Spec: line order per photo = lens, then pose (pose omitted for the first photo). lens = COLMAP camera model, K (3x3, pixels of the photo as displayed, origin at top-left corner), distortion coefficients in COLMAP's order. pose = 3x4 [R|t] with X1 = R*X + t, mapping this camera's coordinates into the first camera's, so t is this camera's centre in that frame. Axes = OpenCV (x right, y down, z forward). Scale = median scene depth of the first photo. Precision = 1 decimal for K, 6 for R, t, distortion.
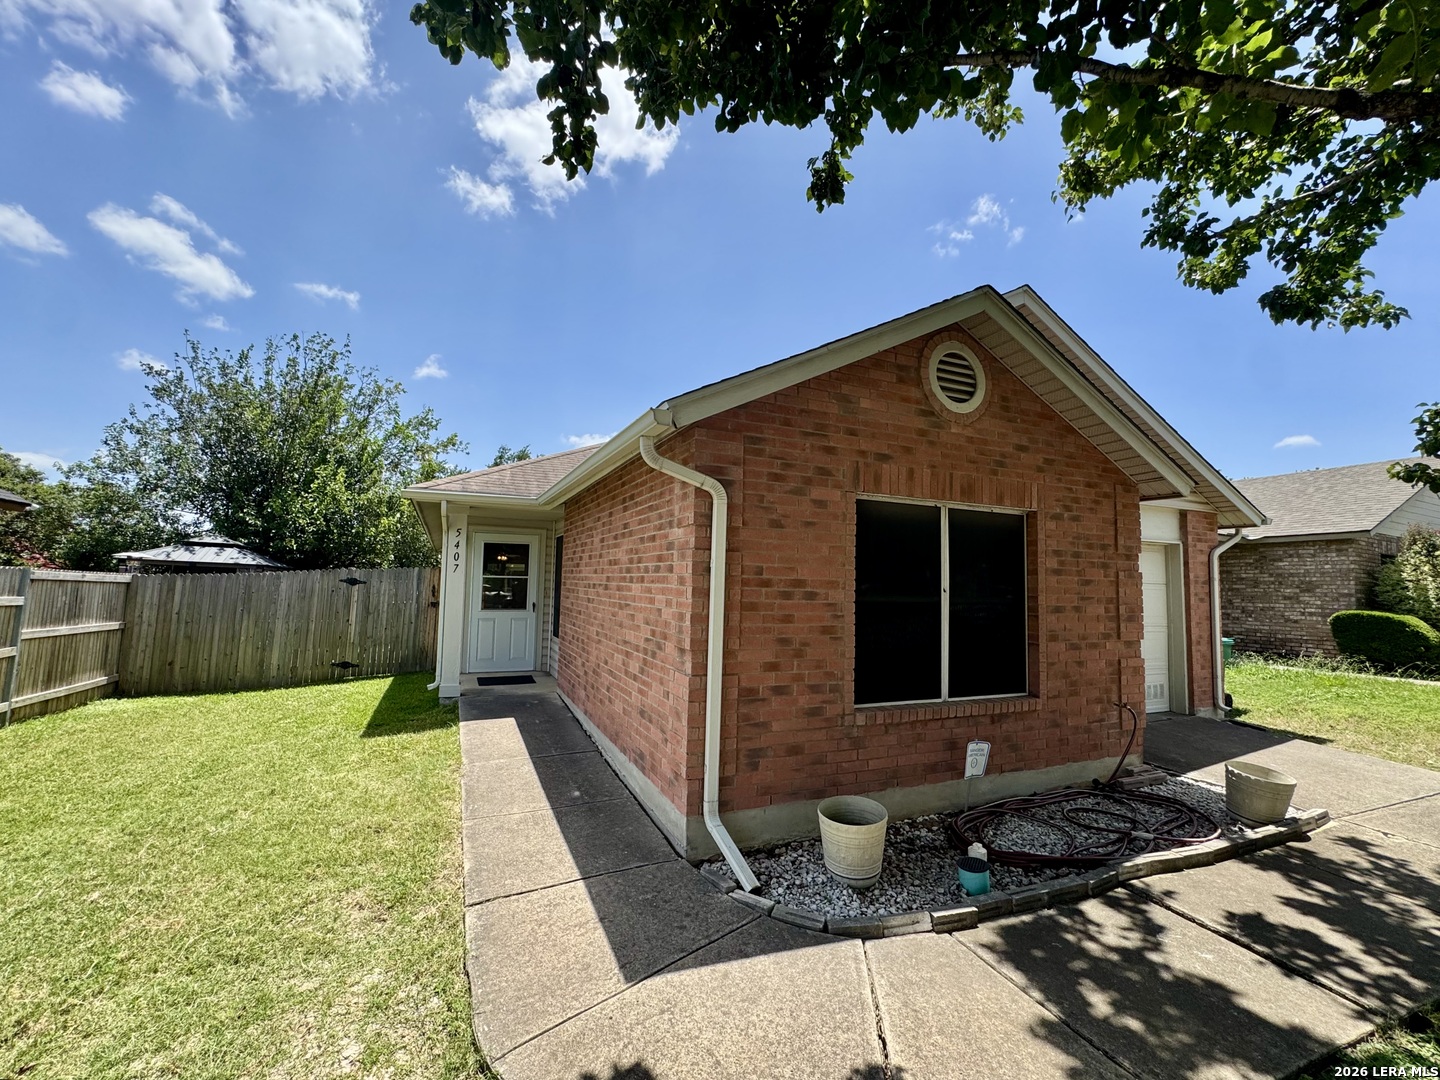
lens RADIAL K [[604.3, 0, 714.3], [0, 604.3, 537.6], [0, 0, 1]] dist [0.002835, 0.000135]
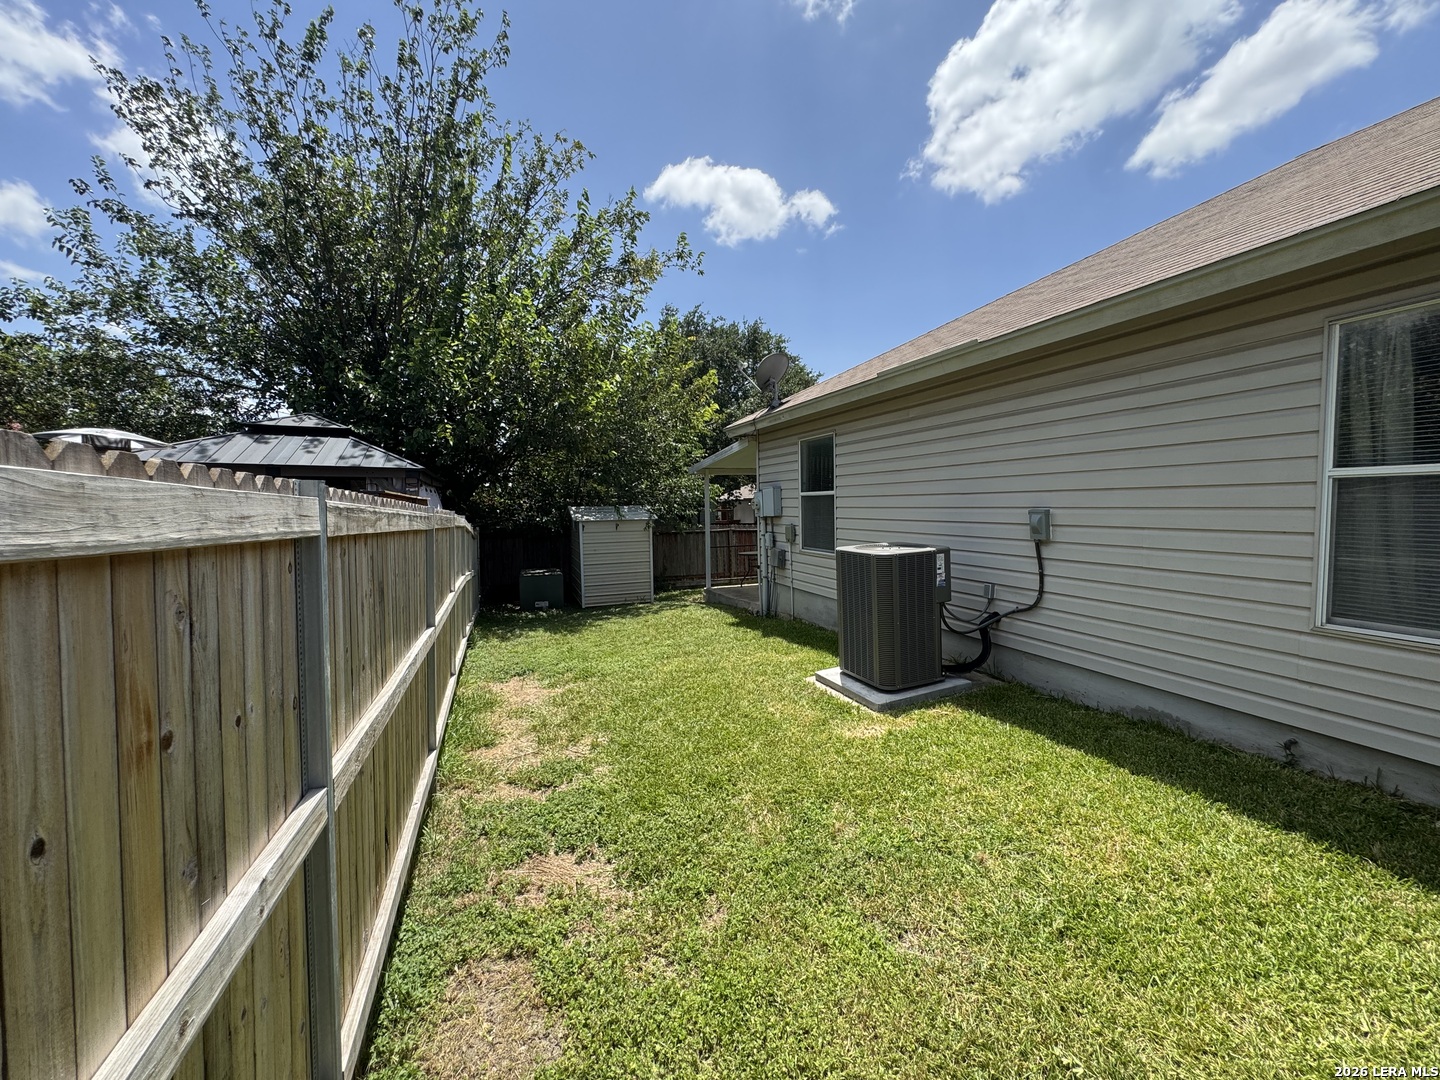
lens RADIAL K [[583.8, 0, 710.0], [0, 583.8, 529.4], [0, 0, 1]] dist [-0.002708, -0.000235]
pose [[0.997623, -0.033143, -0.060408, -1.574909], [0.039682, 0.993086, 0.110477, 0.161850], [0.056329, -0.112611, 0.992041, 1.823144]]
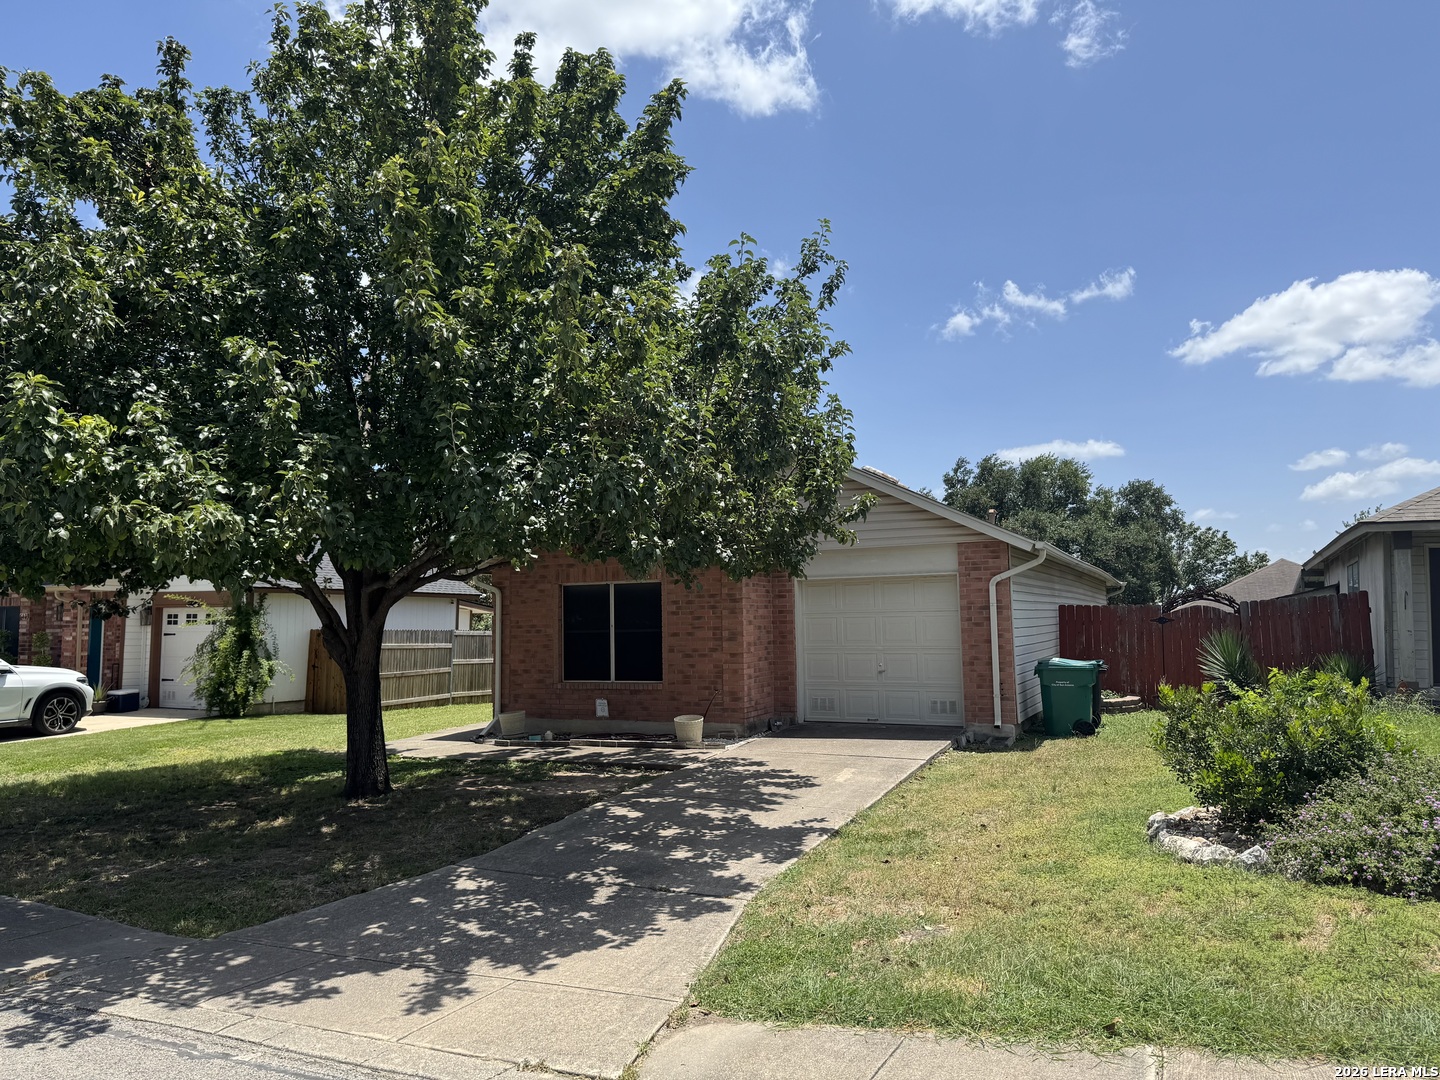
lens RADIAL K [[1002.9, 0, 728.3], [0, 1002.9, 528.5], [0, 0, 1]] dist [0.053556, -0.055450]
pose [[0.665459, -0.107302, -0.738681, 2.638081], [0.089012, 0.993960, -0.064196, 0.011738], [0.741108, -0.023031, 0.670991, -0.776609]]
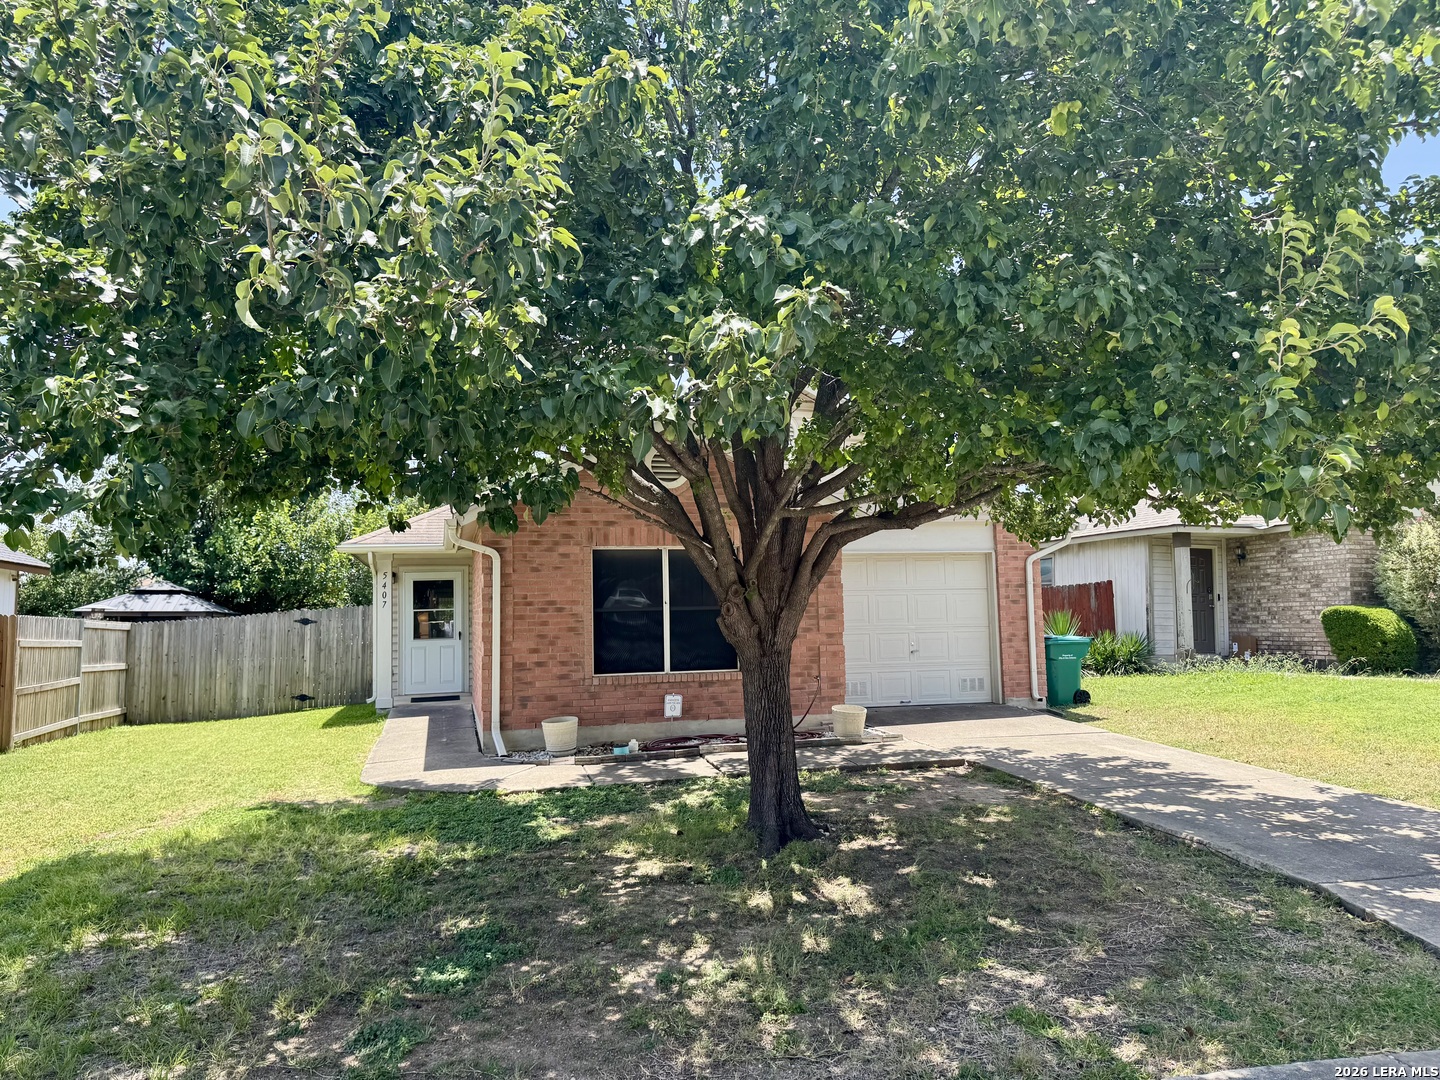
lens RADIAL K [[1002.9, 0, 720.0], [0, 1002.9, 533.8], [0, 0, 1]] dist [0.053556, -0.055450]
pose [[0.988377, -0.056634, -0.141083, 0.762071], [0.055964, 0.998395, -0.008718, -0.051255], [0.141350, 0.000721, 0.989959, -1.309681]]
